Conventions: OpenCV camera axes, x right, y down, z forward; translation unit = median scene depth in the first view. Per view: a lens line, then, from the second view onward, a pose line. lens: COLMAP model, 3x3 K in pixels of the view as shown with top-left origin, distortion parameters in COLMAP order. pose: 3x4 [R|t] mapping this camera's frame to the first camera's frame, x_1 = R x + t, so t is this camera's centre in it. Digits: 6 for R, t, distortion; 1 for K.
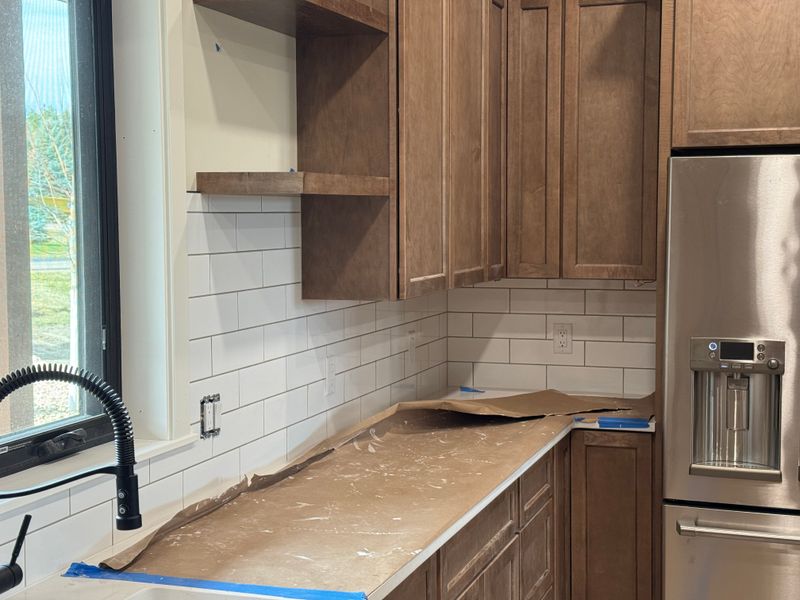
lens RADIAL K [[1204.1, 0, 400.0], [0, 1204.1, 300.0], [0, 0, 1]] dist [0.138378, -0.003341]
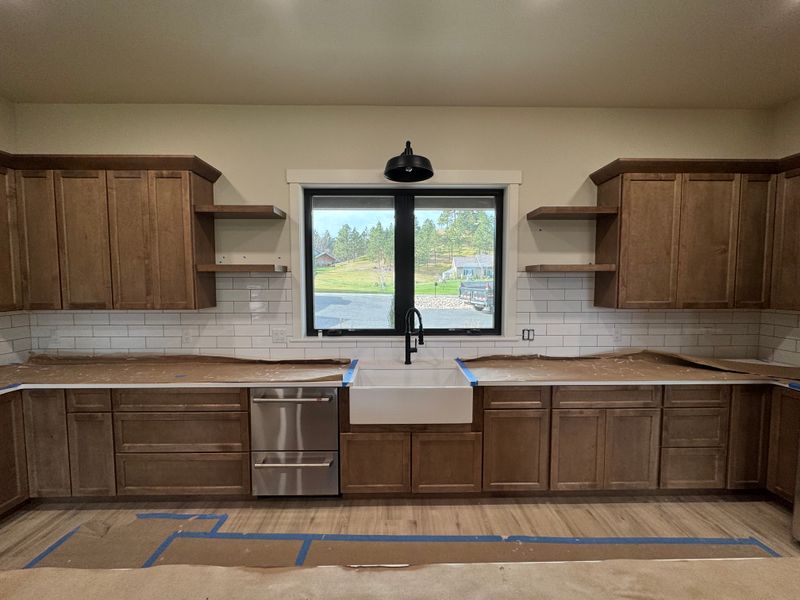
lens RADIAL K [[313.4, 0, 400.0], [0, 313.4, 300.0], [0, 0, 1]] dist [-0.001841, -0.000294]
pose [[0.337204, 0.058056, -0.939640, 0.483519], [-0.068415, 0.996969, 0.037046, -0.011806], [0.938943, 0.051793, 0.340153, 0.275404]]
